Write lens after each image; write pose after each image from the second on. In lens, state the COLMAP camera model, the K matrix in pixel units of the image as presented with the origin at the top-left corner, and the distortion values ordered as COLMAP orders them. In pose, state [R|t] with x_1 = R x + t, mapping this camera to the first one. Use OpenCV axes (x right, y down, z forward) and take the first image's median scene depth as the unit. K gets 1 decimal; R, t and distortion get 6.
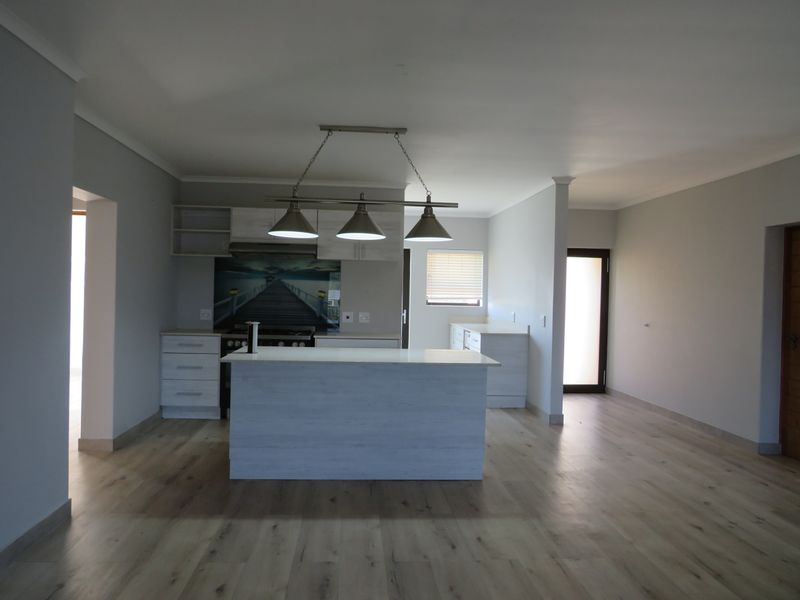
lens RADIAL K [[578.8, 0, 402.5], [0, 578.8, 295.7], [0, 0, 1]] dist [-0.035645, 0.034009]
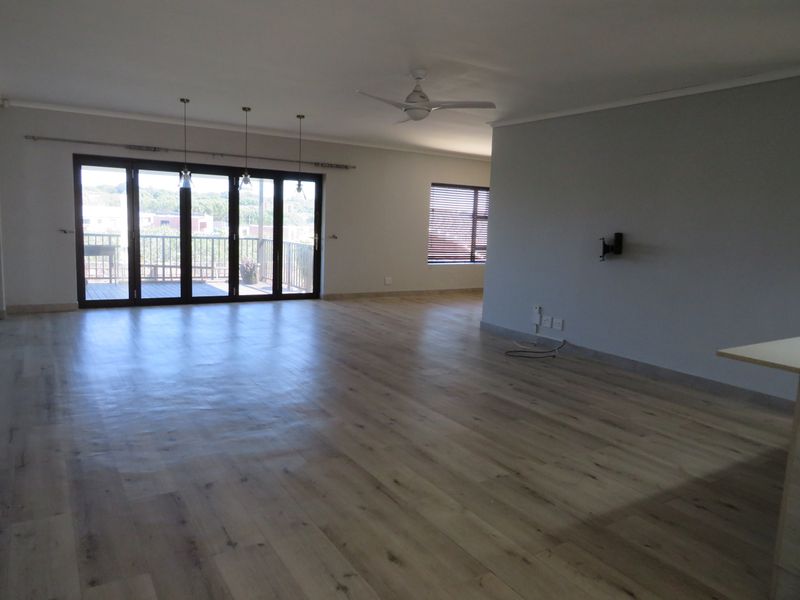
lens RADIAL K [[589.1, 0, 402.9], [0, 589.1, 296.3], [0, 0, 1]] dist [-0.008883, -0.006278]
pose [[-0.885338, -0.004748, -0.464924, 0.834000], [-0.065284, 0.991311, 0.114195, 0.016300], [0.460342, 0.131453, -0.877955, 1.578179]]
